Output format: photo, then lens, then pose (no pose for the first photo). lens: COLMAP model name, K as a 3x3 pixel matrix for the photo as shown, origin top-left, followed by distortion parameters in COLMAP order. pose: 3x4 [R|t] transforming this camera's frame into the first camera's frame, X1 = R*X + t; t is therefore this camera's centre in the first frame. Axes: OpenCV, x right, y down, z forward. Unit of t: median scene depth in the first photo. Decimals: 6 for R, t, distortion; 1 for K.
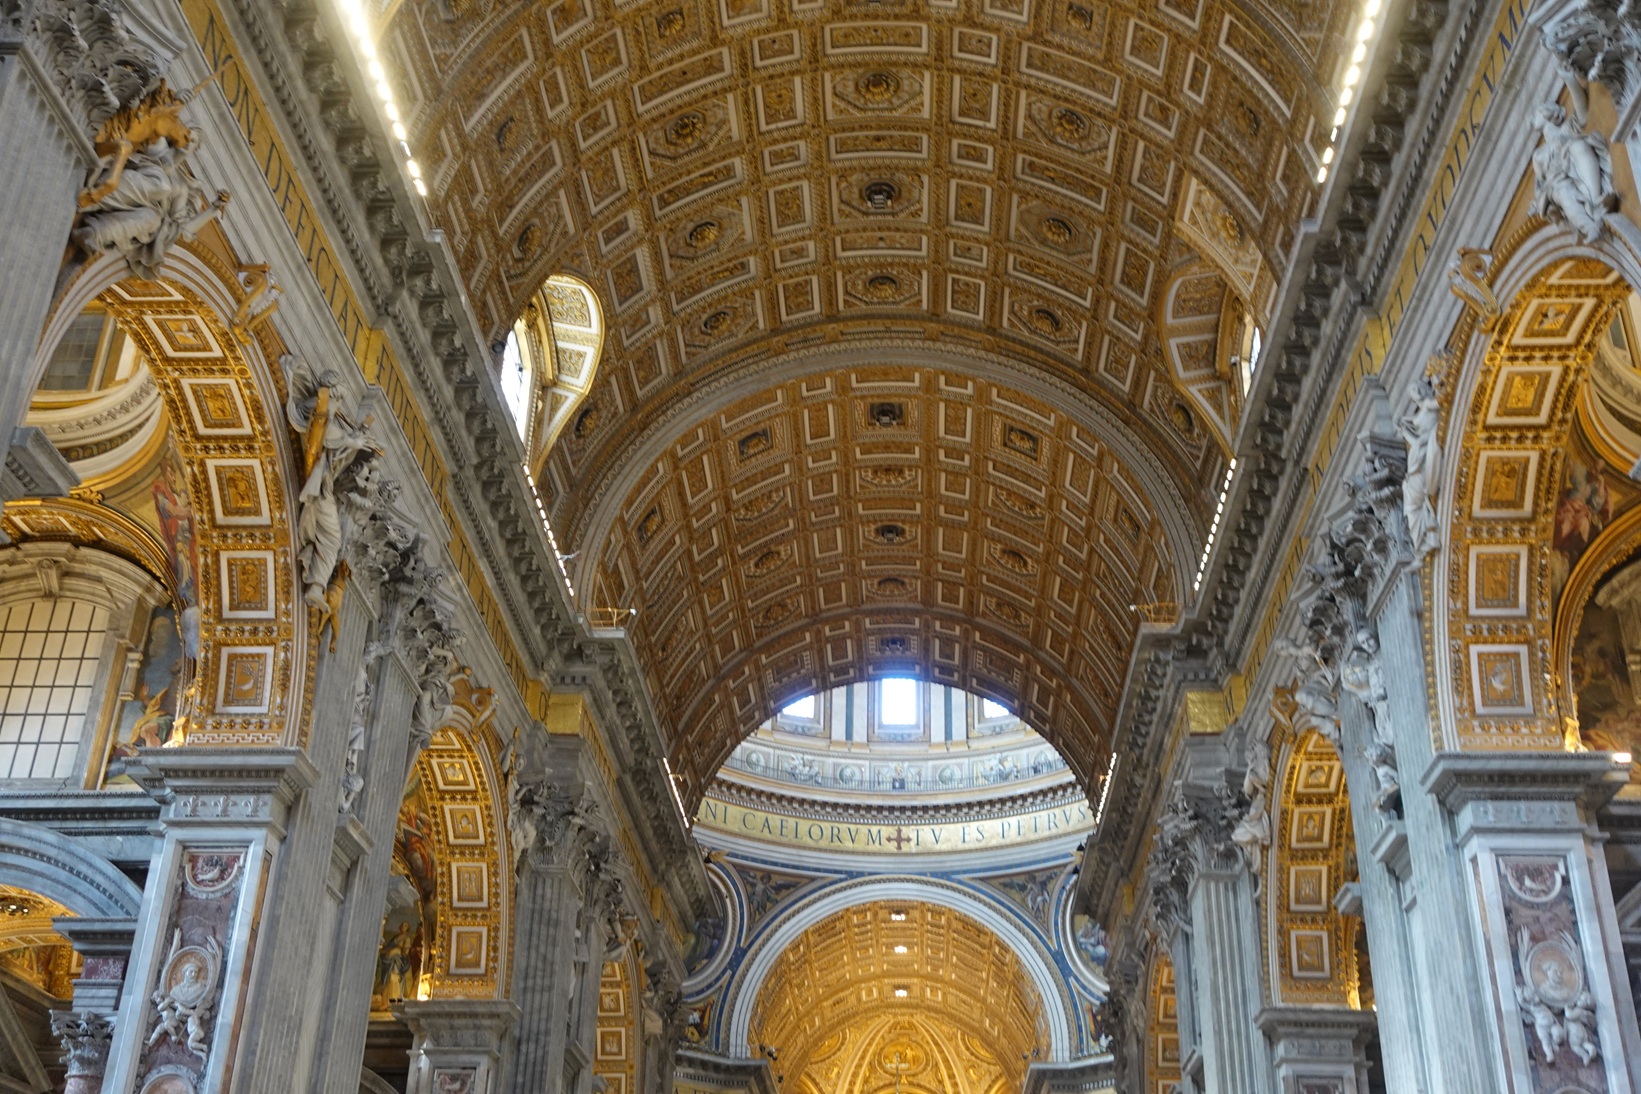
lens RADIAL K [[1793.7, 0, 820.5], [0, 1793.7, 547.0], [0, 0, 1]] dist [-0.002082, -0.014279]
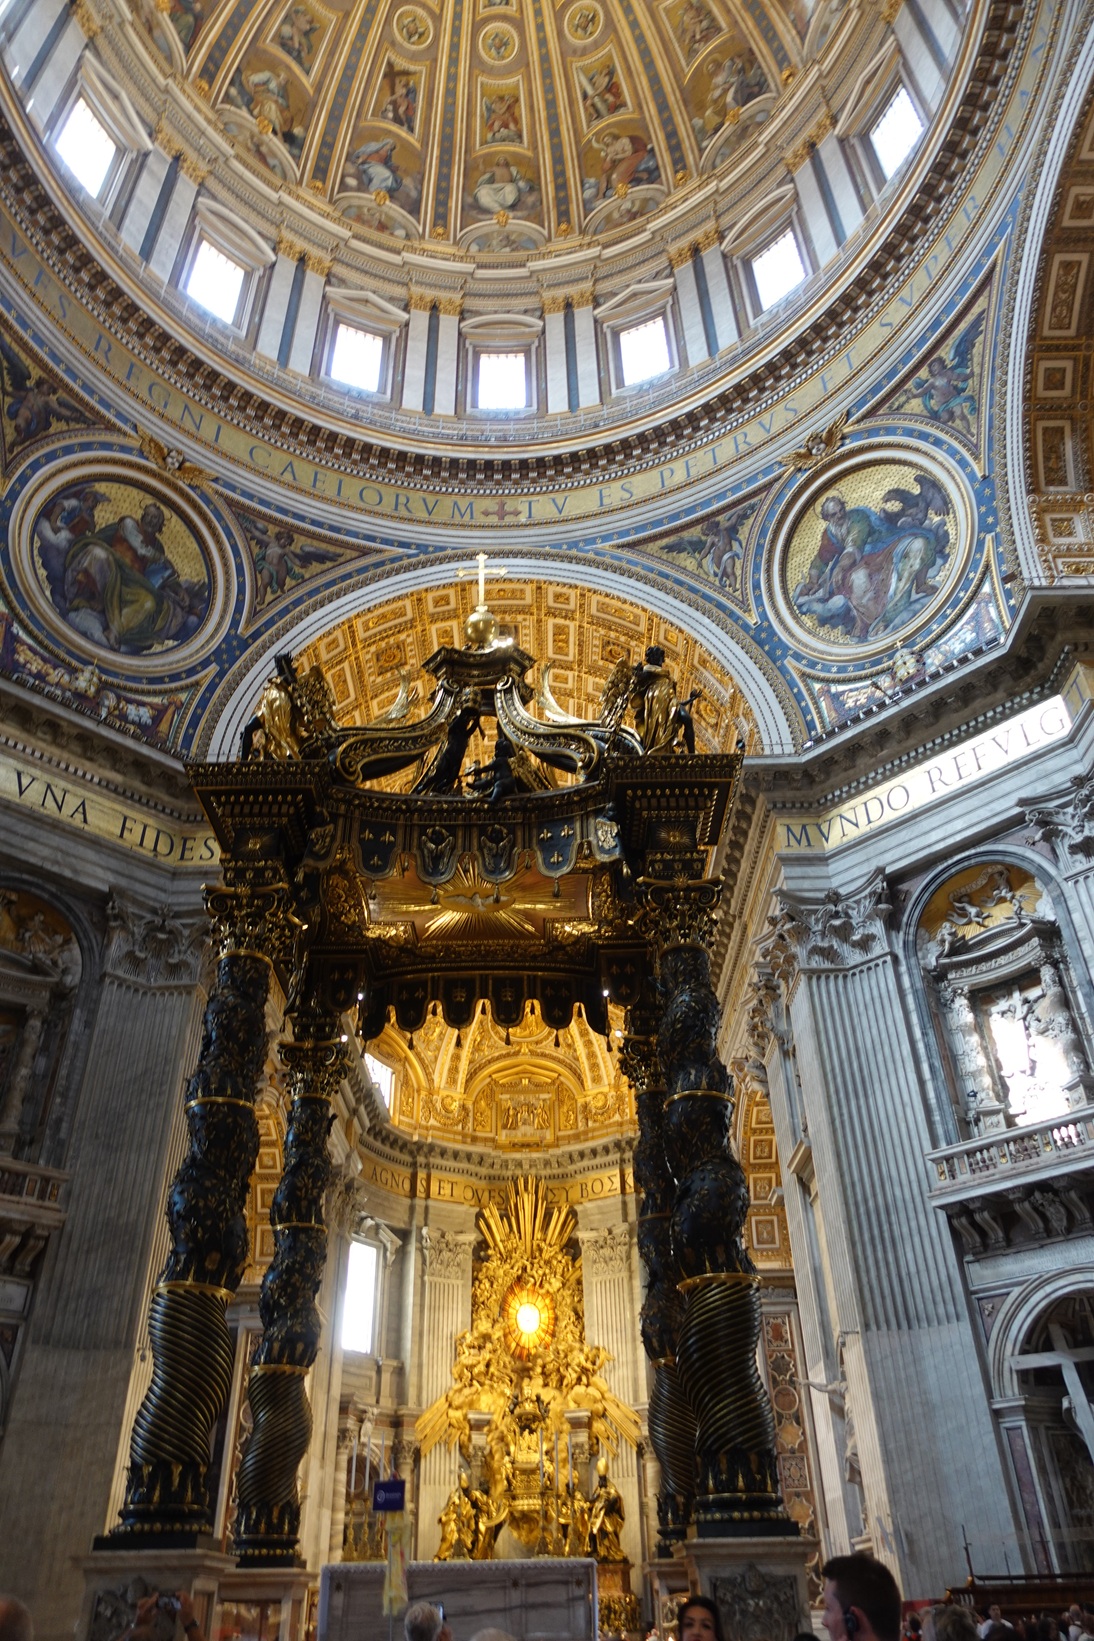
lens RADIAL K [[1148.0, 0, 547.0], [0, 1148.0, 820.5], [0, 0, 1]] dist [-0.003480, -0.000653]
pose [[0.998500, -0.008256, 0.054133, 0.037438], [0.013729, 0.994738, -0.101528, 0.321445], [-0.053010, 0.102119, 0.993359, 0.609307]]
